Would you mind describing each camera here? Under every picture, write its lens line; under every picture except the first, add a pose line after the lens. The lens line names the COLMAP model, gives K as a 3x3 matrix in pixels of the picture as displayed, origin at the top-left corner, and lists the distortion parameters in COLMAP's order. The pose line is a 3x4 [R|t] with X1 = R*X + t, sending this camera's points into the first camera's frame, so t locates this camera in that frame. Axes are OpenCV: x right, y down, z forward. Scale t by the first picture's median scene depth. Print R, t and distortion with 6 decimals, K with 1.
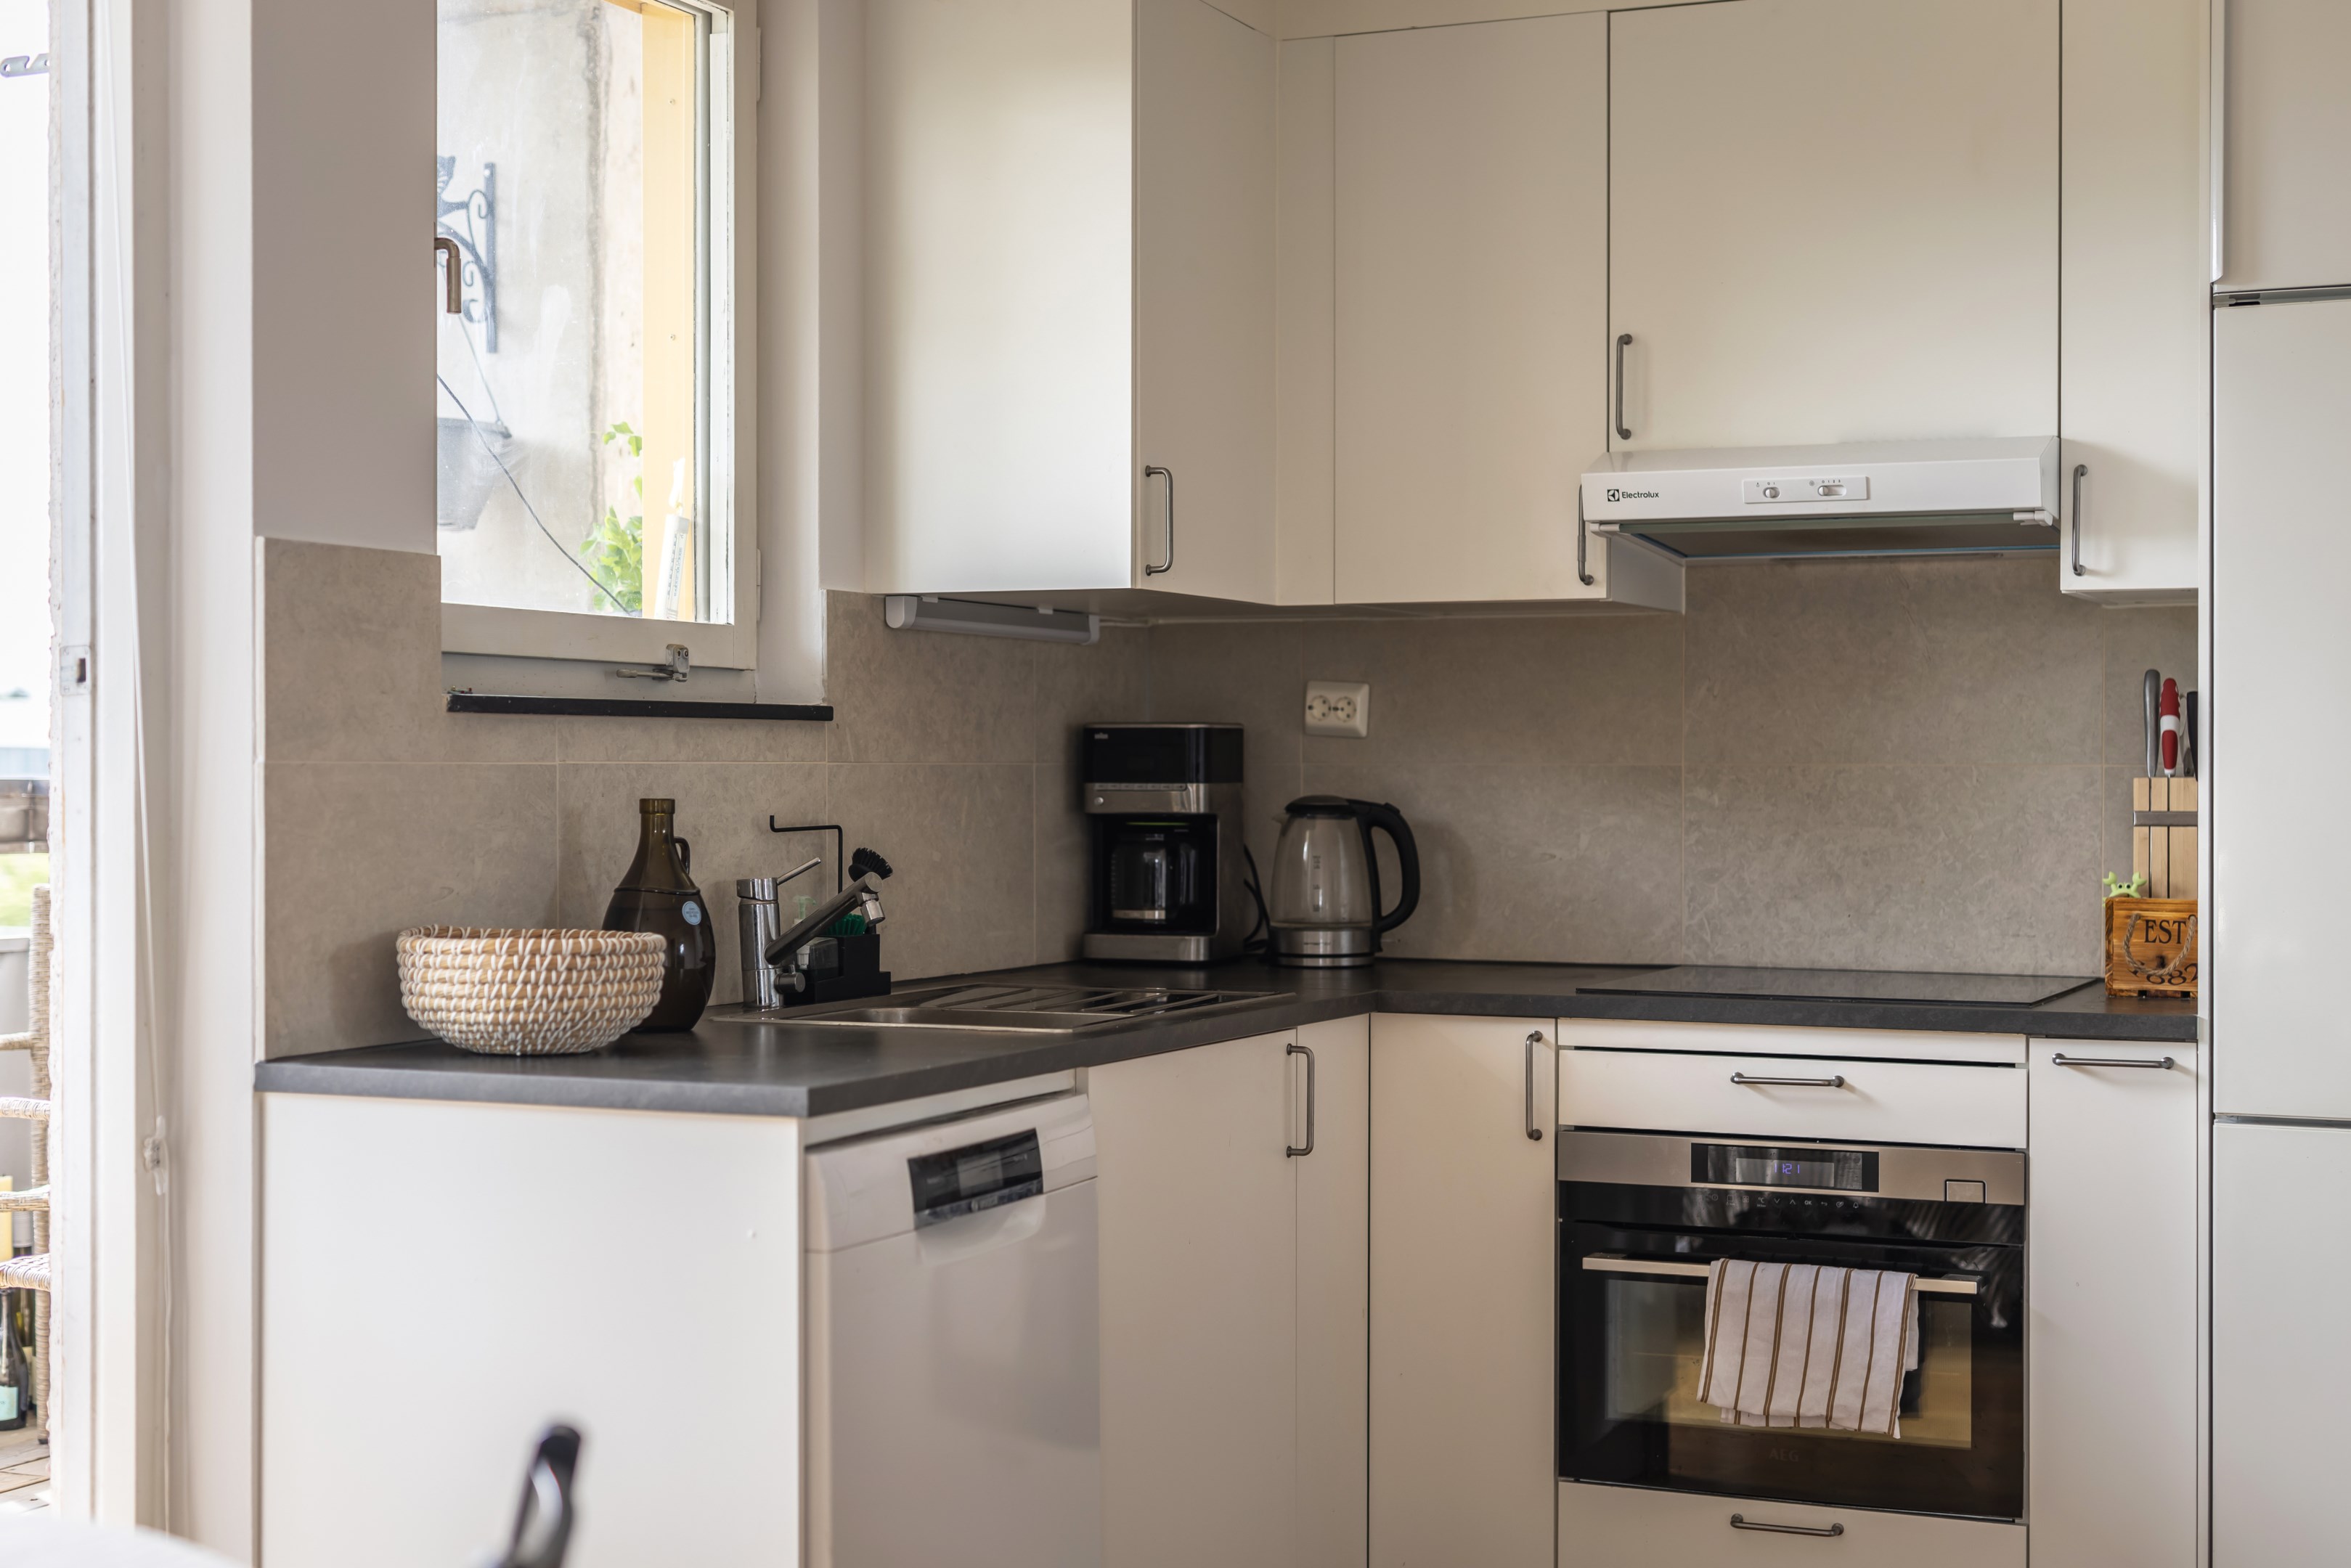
lens RADIAL K [[3312.7, 0, 1193.0], [0, 3312.7, 788.0], [0, 0, 1]] dist [-0.002569, 0.058284]
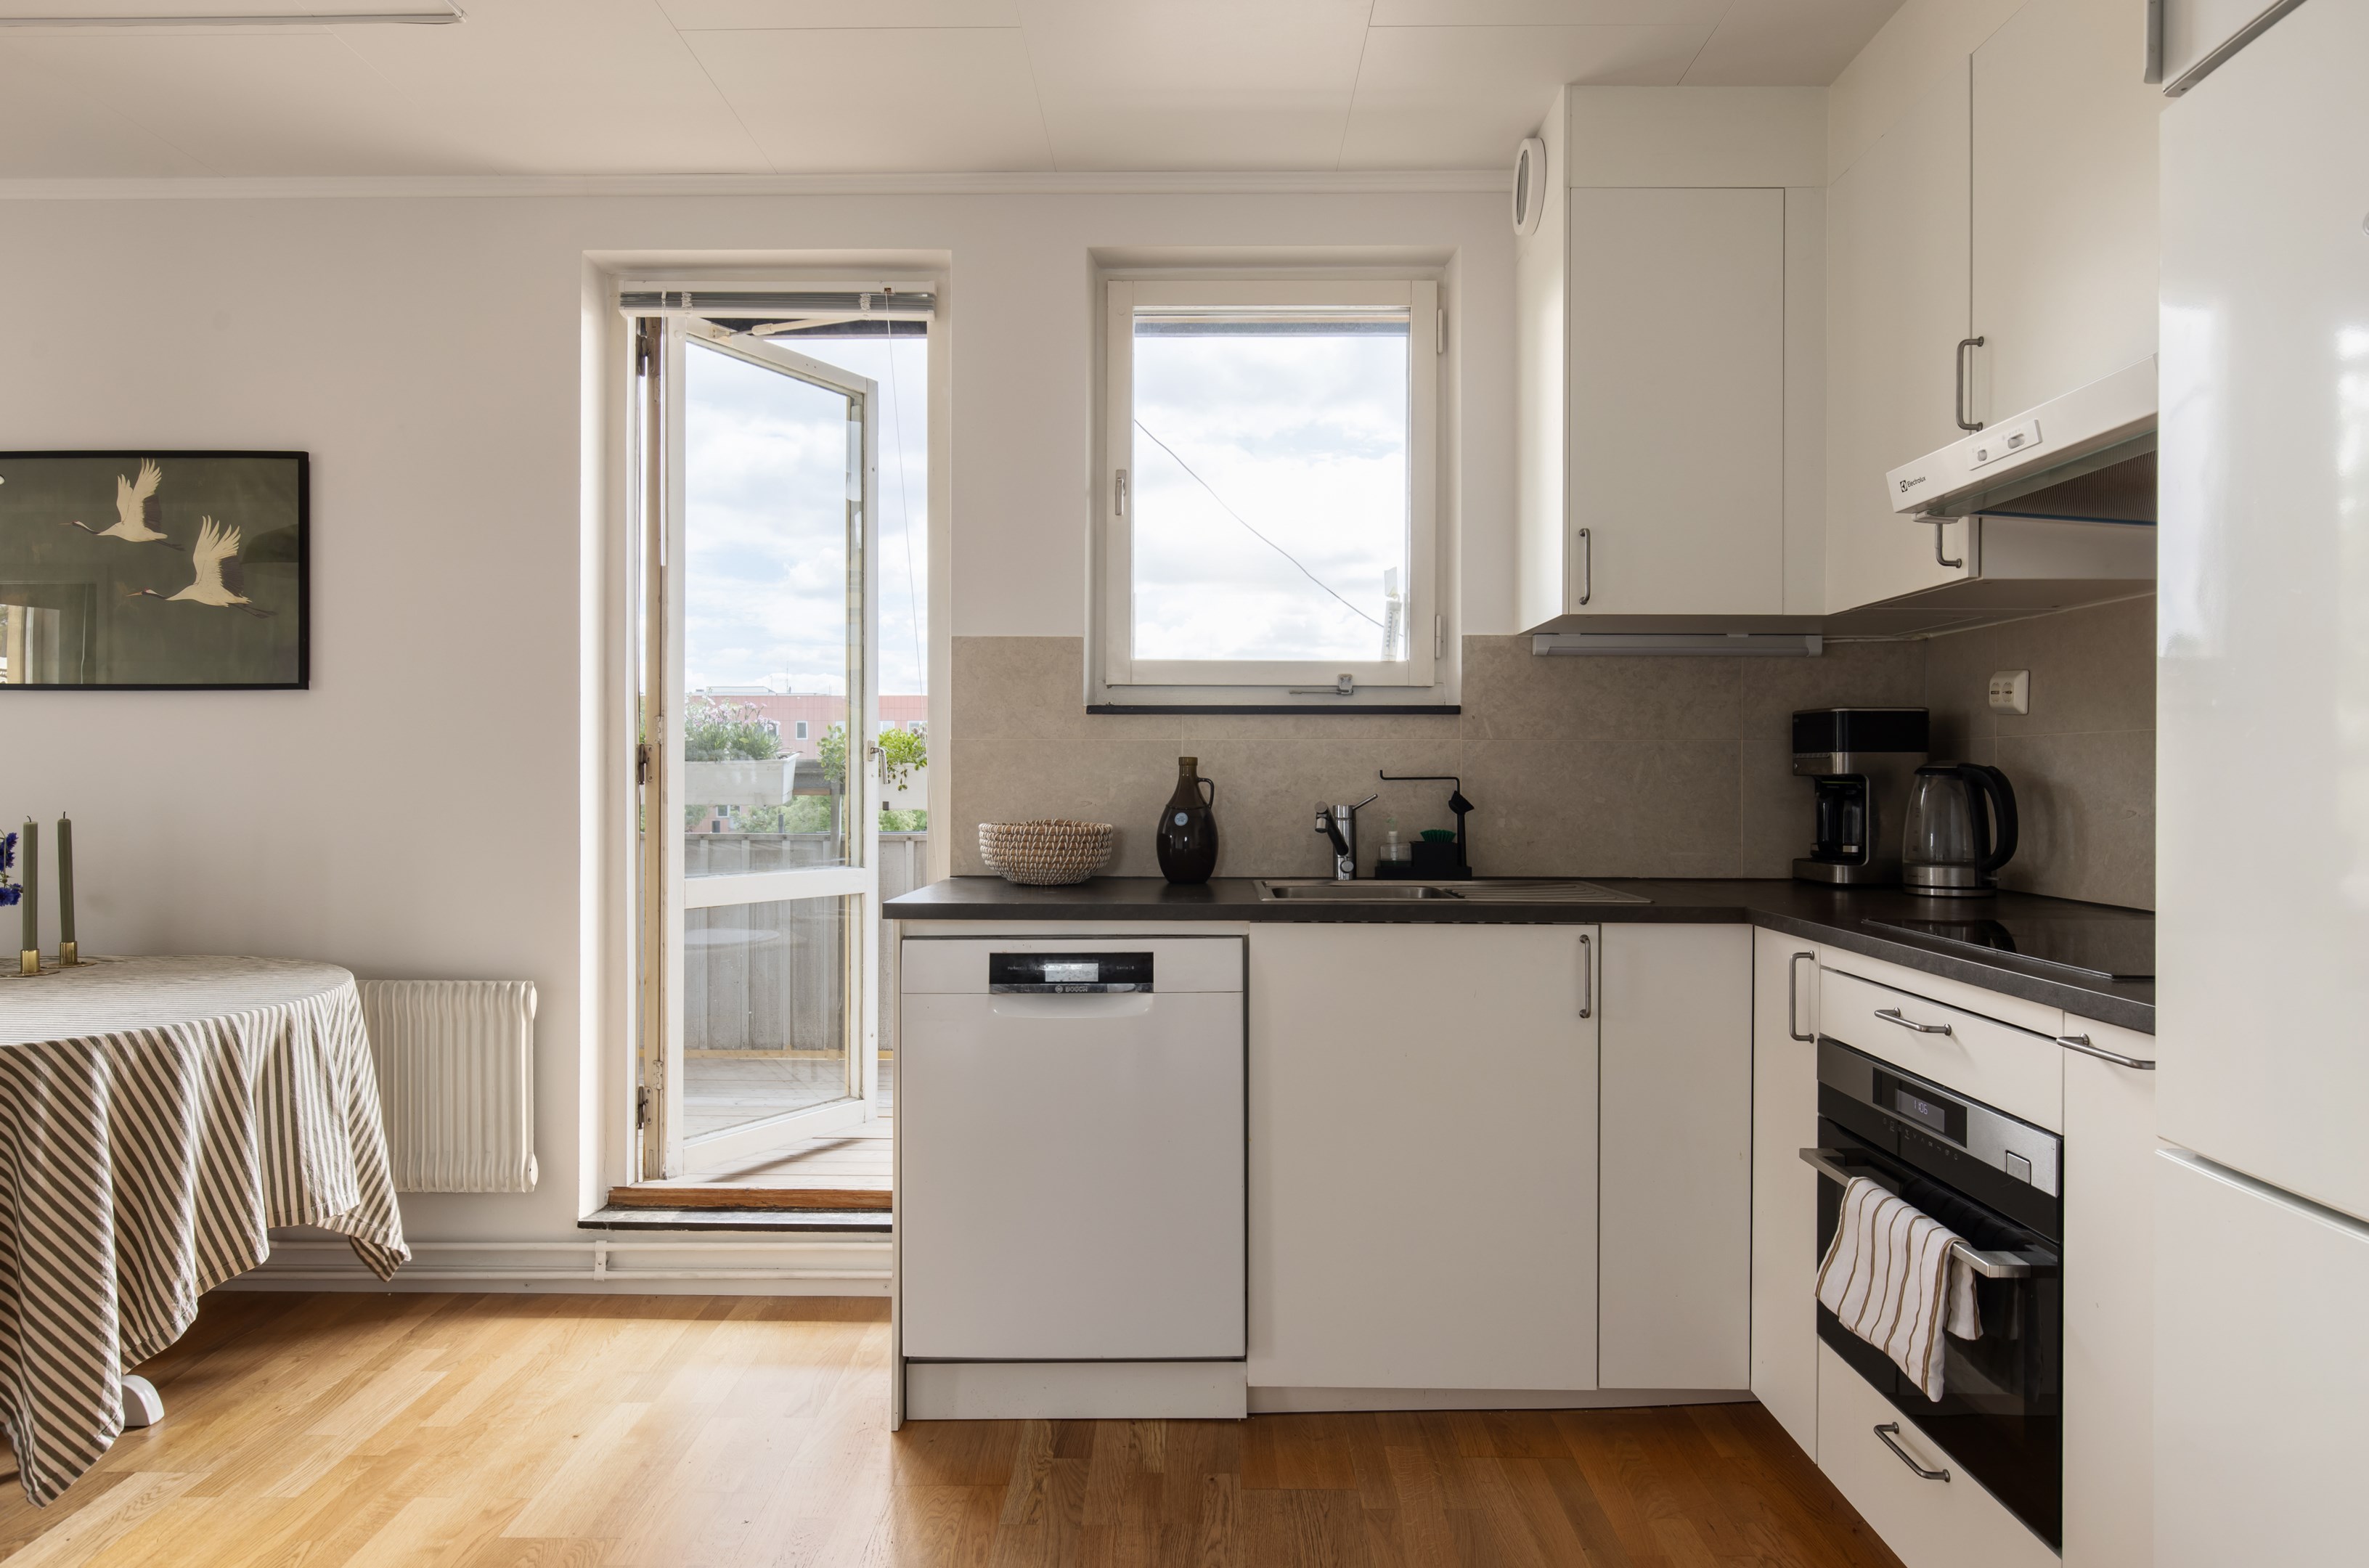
lens RADIAL K [[1388.2, 0, 1184.5], [0, 1388.2, 784.0], [0, 0, 1]] dist [-0.001855, -0.000090]
pose [[0.389918, 0.004230, -0.920840, 0.482874], [-0.008098, 0.999967, 0.001164, 0.015050], [0.920814, 0.007003, 0.389939, 0.611190]]
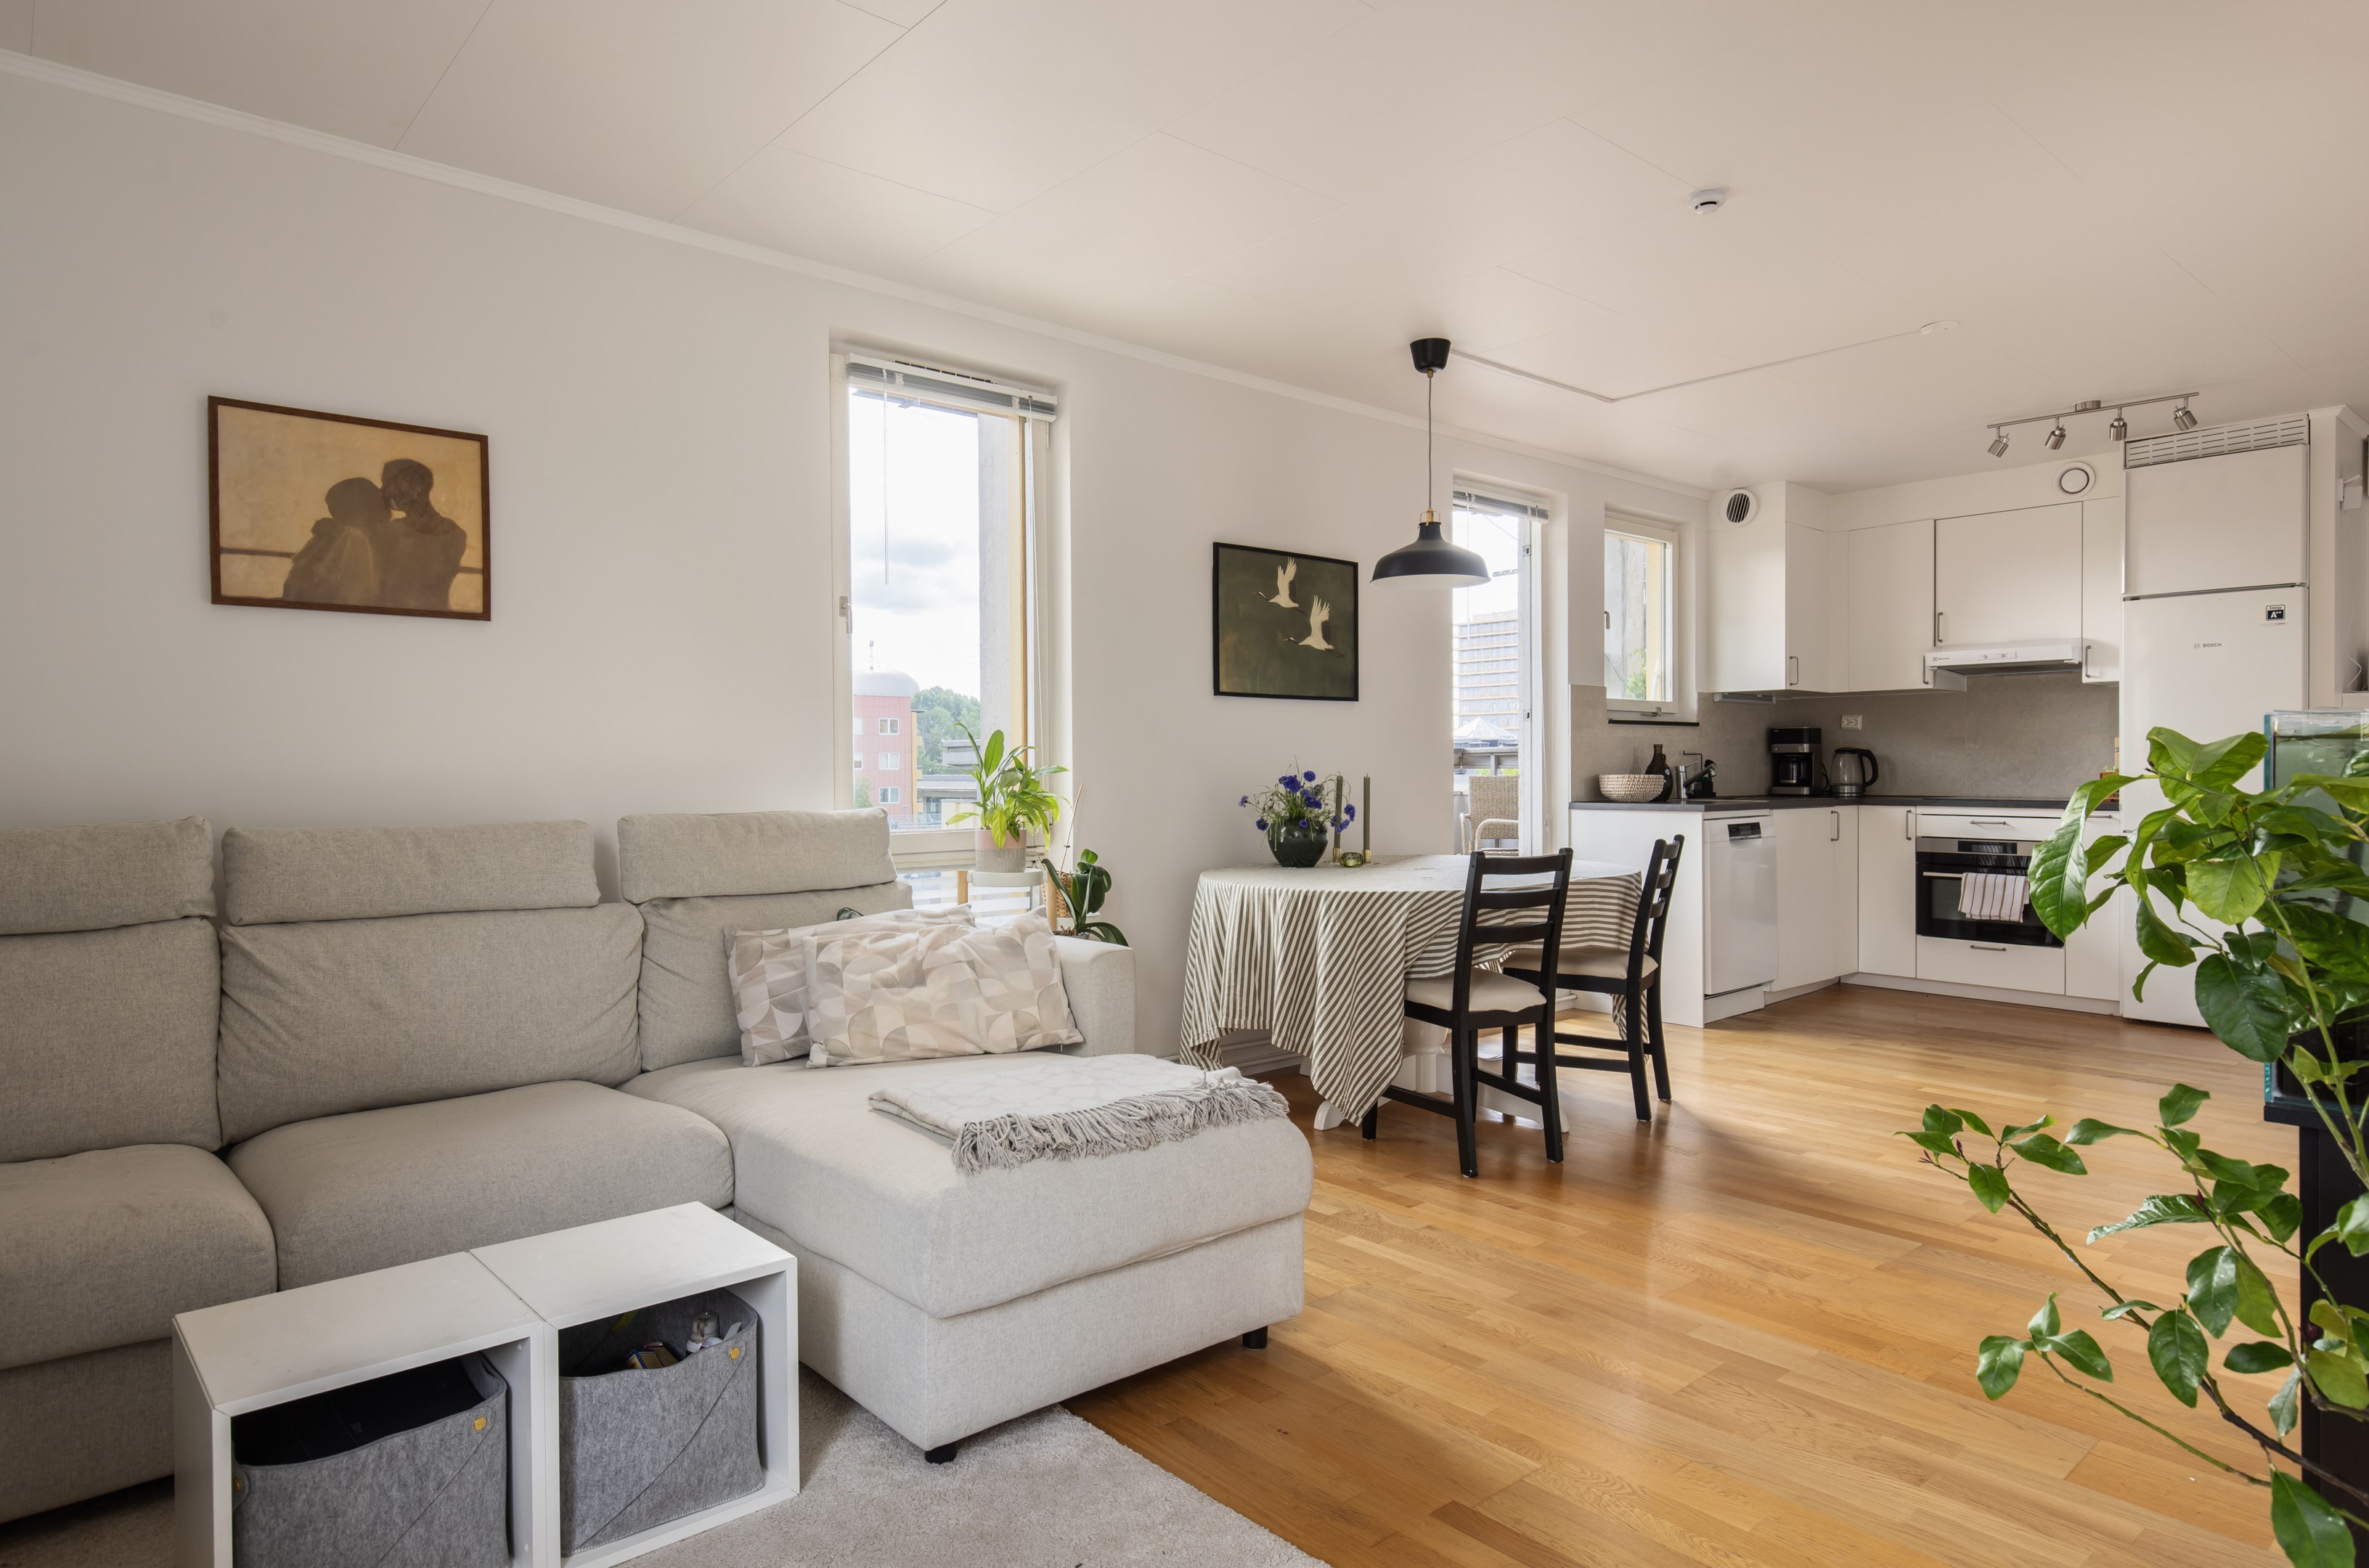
lens RADIAL K [[1377.6, 0, 1178.8], [0, 1377.6, 774.0], [0, 0, 1]] dist [0.007411, 0.000140]
pose [[0.906224, -0.001234, -0.422796, 0.019320], [0.000928, 0.999999, -0.000928, 0.035959], [0.422797, 0.000449, 0.906225, -0.697729]]
